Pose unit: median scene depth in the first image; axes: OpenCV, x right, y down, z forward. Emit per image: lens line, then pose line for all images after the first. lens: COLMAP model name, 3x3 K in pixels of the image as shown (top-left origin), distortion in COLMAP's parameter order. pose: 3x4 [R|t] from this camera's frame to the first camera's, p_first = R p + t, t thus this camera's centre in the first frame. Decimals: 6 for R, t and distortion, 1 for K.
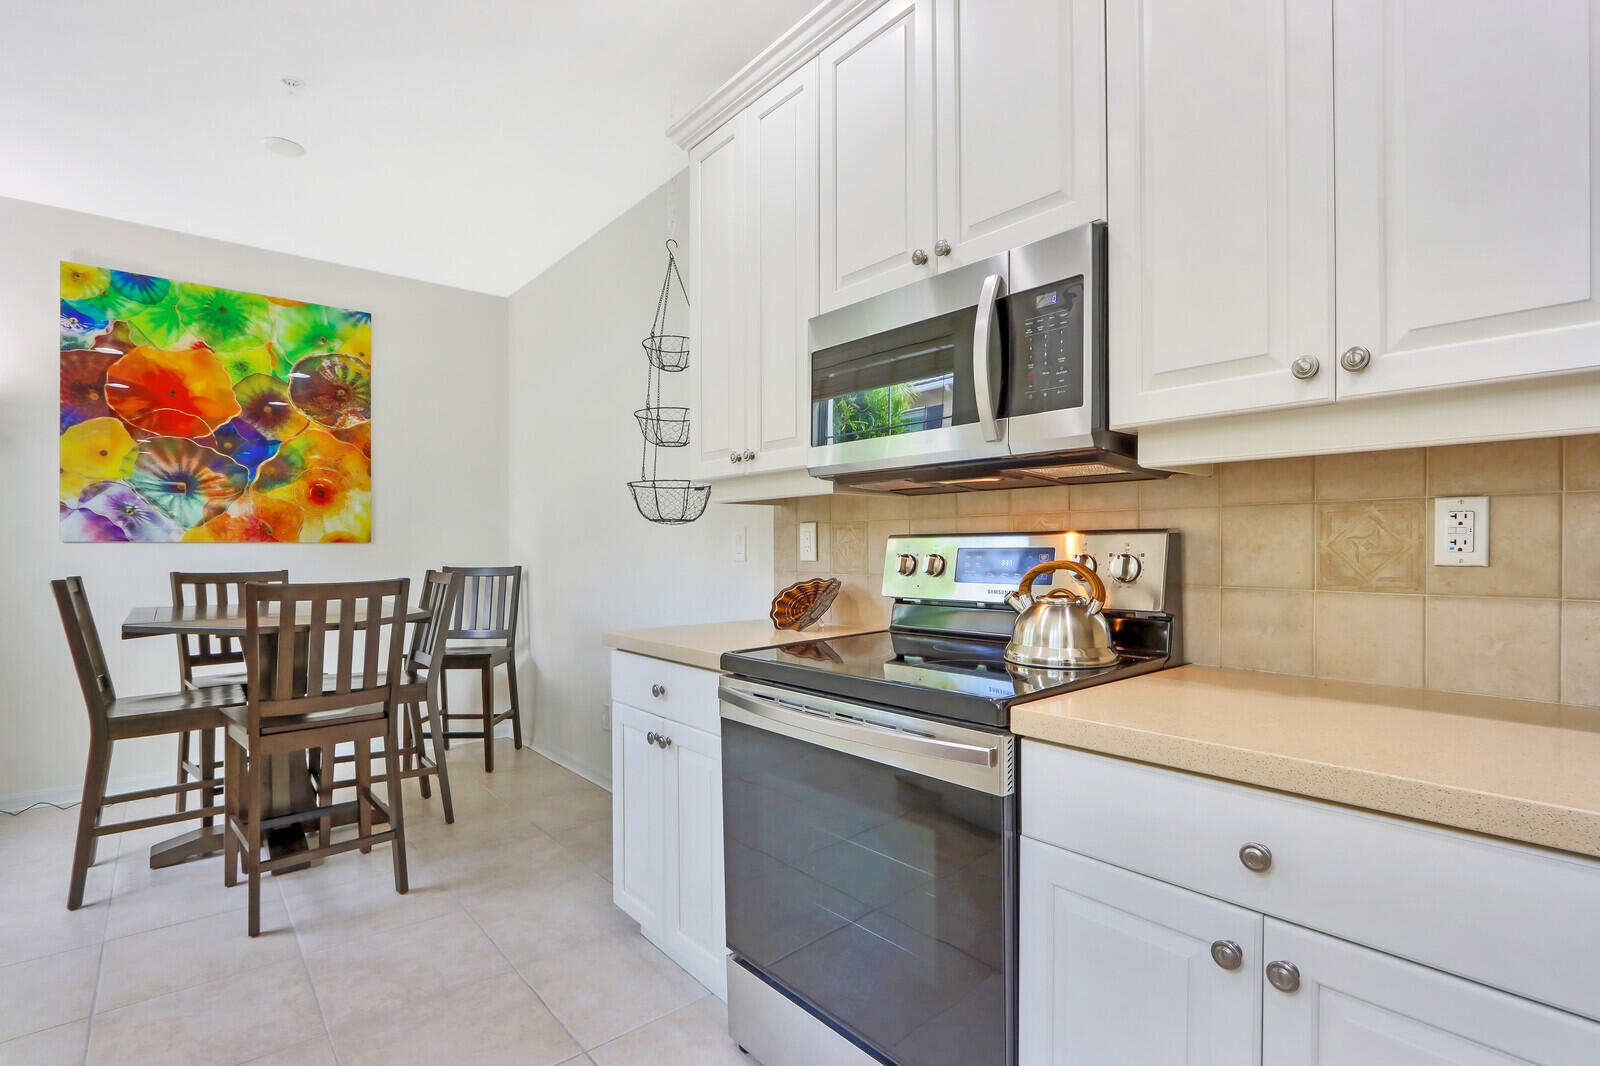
lens RADIAL K [[763.6, 0, 801.7], [0, 763.6, 546.8], [0, 0, 1]] dist [-0.000666, -0.000093]
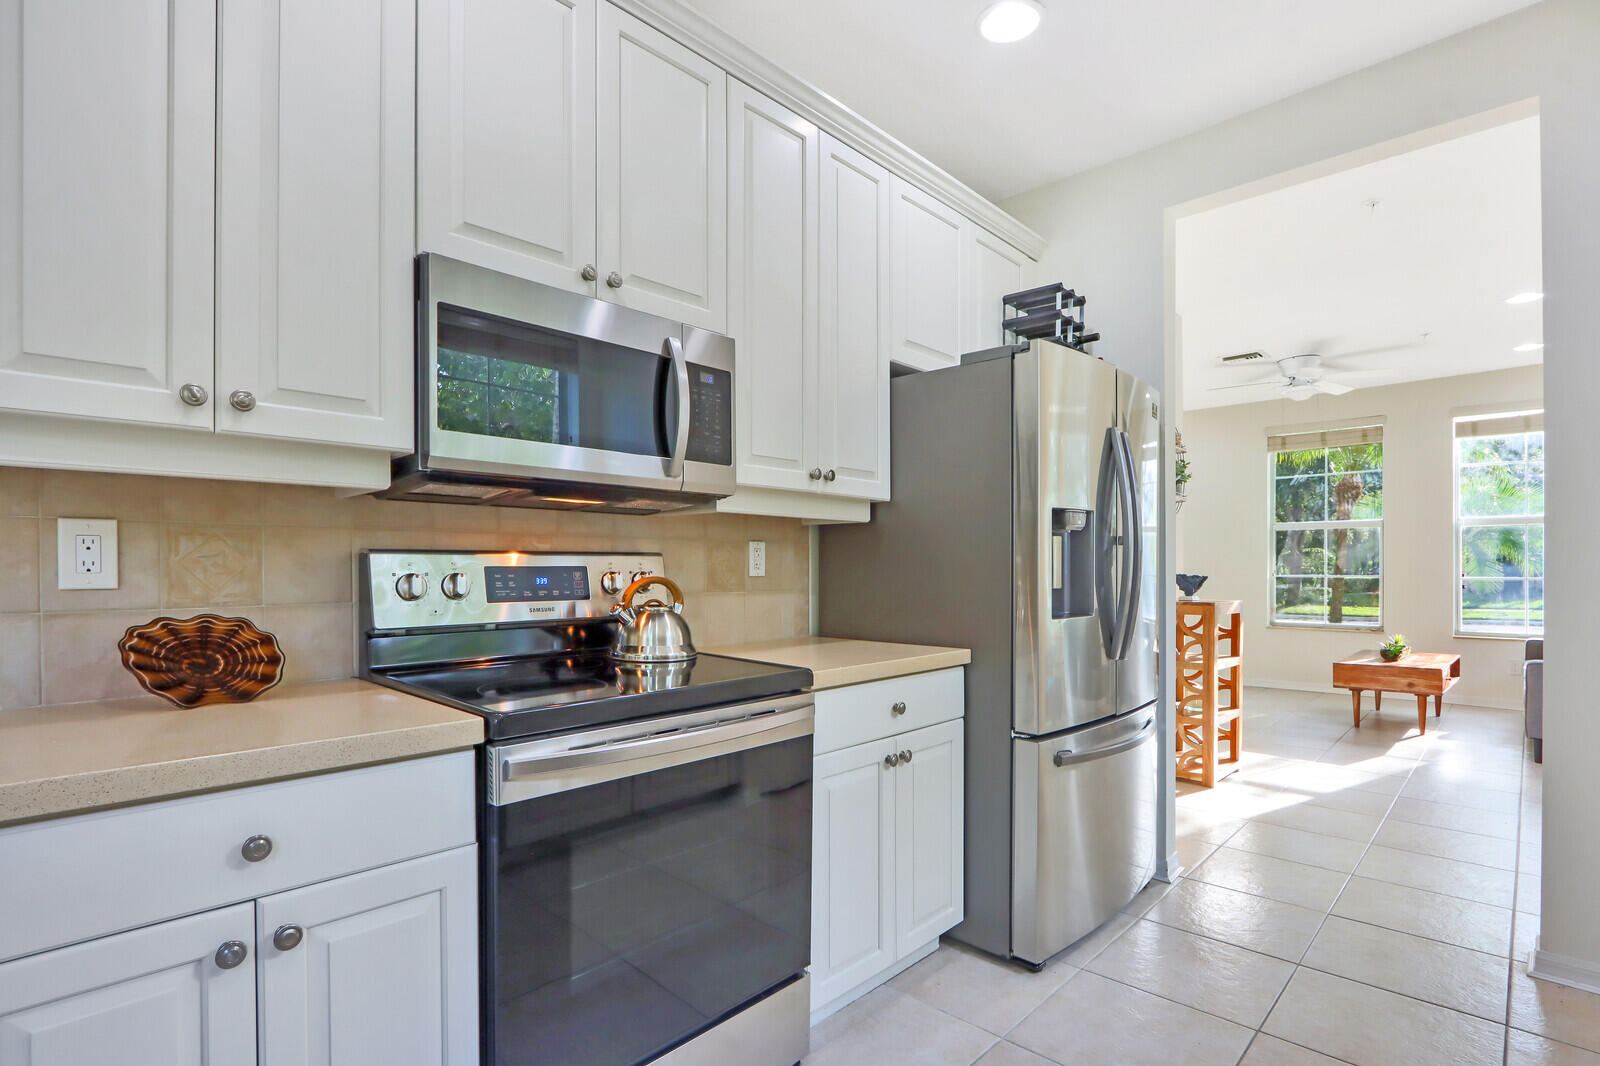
lens RADIAL K [[769.5, 0, 590.0], [0, 769.5, 572.5], [0, 0, 1]] dist [0.019695, 0.000075]
pose [[0.039682, -0.003448, 0.999206, -0.806424], [-0.002098, 0.999992, 0.003535, 0.006063], [-0.999210, -0.002236, 0.039675, 0.911162]]
